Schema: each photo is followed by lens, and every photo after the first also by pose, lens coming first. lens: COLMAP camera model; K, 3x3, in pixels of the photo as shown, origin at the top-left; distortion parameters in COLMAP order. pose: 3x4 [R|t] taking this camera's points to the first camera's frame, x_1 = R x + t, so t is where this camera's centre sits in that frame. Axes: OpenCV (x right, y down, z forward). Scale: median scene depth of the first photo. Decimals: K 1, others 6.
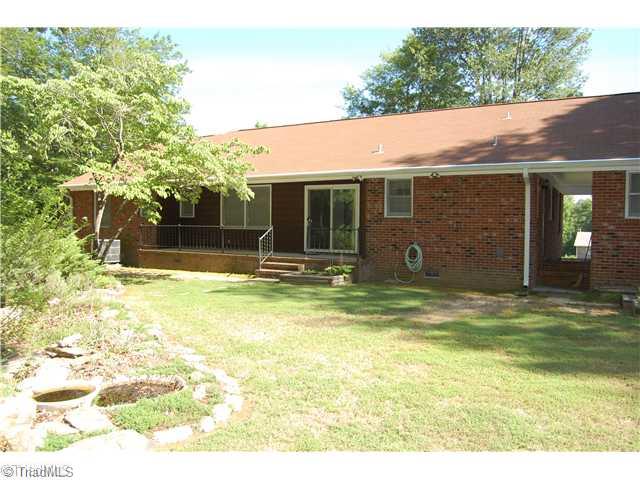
lens RADIAL K [[545.9, 0, 320.0], [0, 545.9, 240.0], [0, 0, 1]] dist [-0.003751, -0.123445]
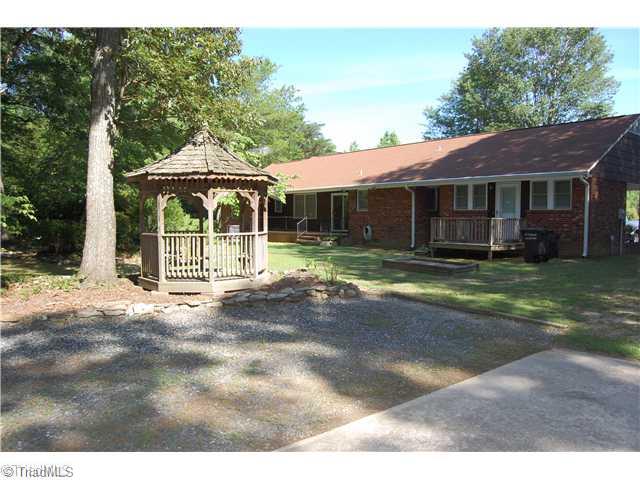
lens RADIAL K [[545.9, 0, 320.0], [0, 545.9, 240.0], [0, 0, 1]] dist [-0.003751, -0.123445]
pose [[0.942583, 0.002851, -0.333959, 0.643604], [0.001326, 0.999924, 0.012278, 0.033830], [0.333968, -0.012016, 0.942508, -0.800105]]
